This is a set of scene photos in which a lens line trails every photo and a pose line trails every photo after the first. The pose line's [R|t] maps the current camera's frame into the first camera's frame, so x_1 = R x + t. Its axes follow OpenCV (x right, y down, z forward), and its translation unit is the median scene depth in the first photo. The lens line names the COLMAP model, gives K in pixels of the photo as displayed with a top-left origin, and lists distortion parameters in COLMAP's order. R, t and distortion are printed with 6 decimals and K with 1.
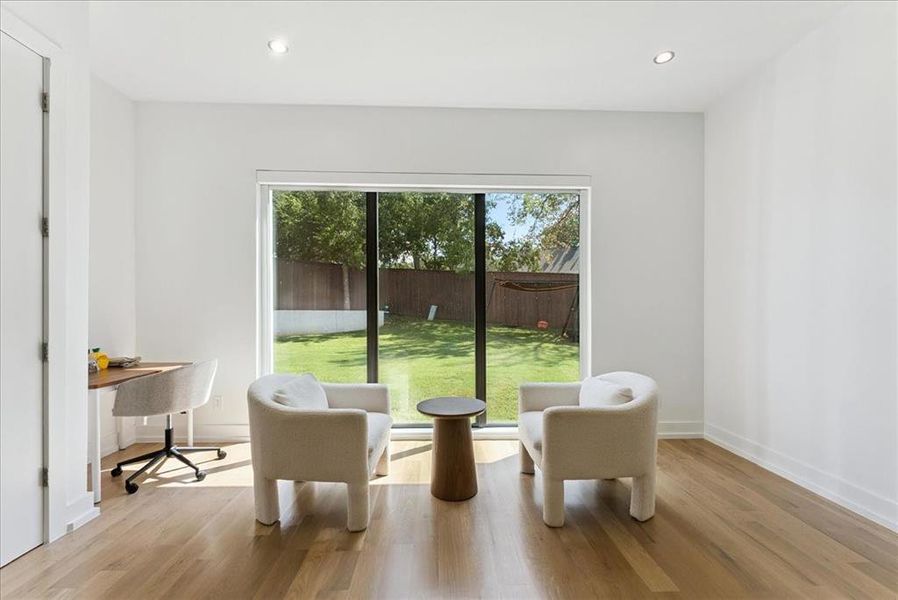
lens RADIAL K [[365.1, 0, 449.0], [0, 365.1, 312.1], [0, 0, 1]] dist [0.000868, 0.000176]
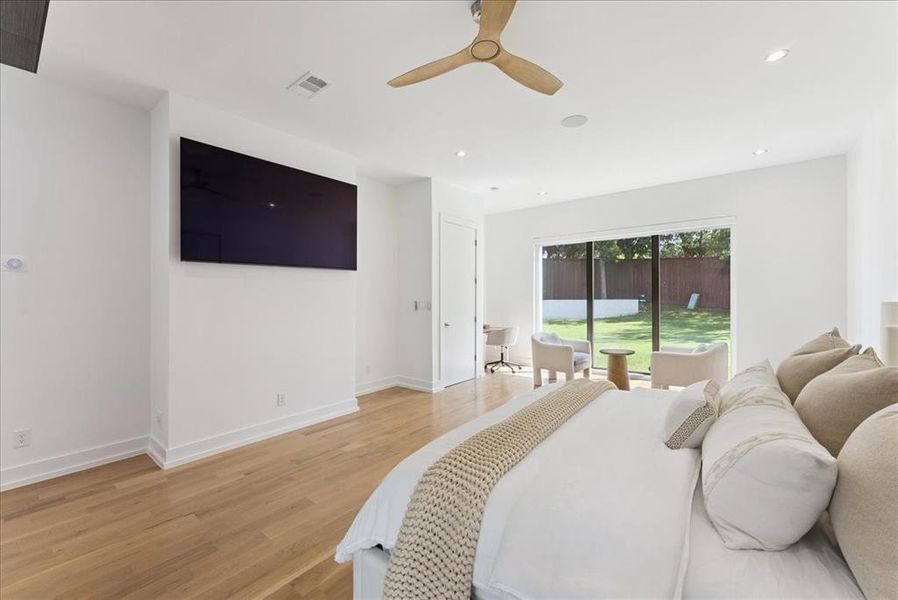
lens RADIAL K [[365.1, 0, 449.0], [0, 365.1, 312.1], [0, 0, 1]] dist [0.000868, 0.000176]
pose [[0.761744, 0.015602, -0.647691, 0.478145], [0.008853, 0.999366, 0.034486, -0.042397], [0.647818, -0.032003, 0.761123, -0.945051]]
